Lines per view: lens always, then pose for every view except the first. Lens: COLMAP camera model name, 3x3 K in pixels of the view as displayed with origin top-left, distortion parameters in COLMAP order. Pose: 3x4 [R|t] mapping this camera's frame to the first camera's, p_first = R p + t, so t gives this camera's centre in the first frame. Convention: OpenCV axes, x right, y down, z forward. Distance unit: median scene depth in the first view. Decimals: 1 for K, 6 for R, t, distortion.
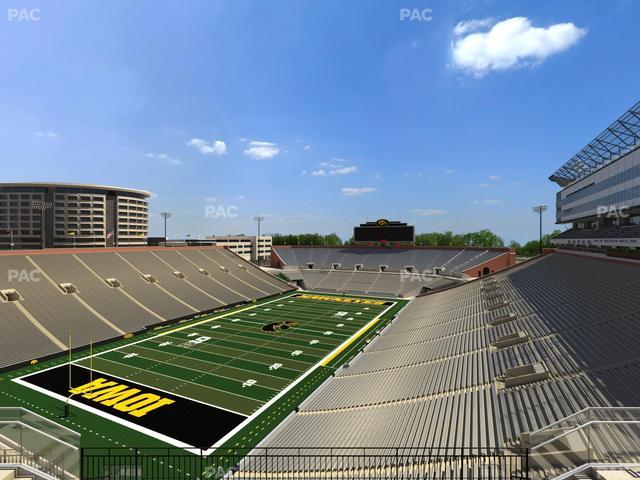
lens RADIAL K [[320.2, 0, 320.0], [0, 320.2, 240.1], [0, 0, 1]] dist [-0.000325, 0.000298]
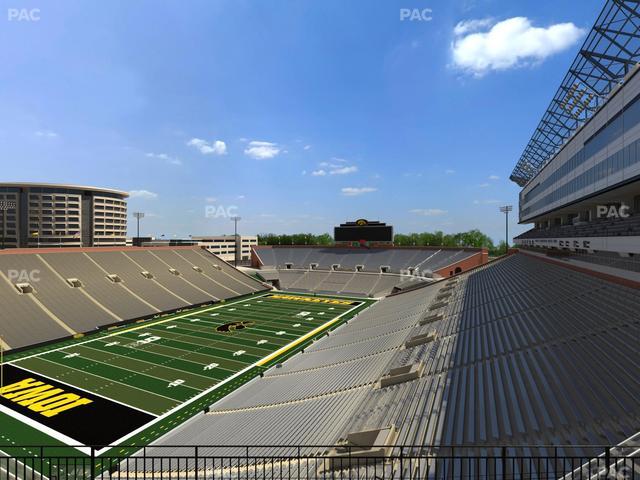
lens RADIAL K [[320.2, 0, 320.1], [0, 320.2, 240.1], [0, 0, 1]] dist [-0.000325, 0.000298]
pose [[1.000000, -0.000043, 0.000175, 0.108589], [0.000043, 1.000000, 0.000099, 0.000035], [-0.000175, -0.000099, 1.000000, -0.000099]]
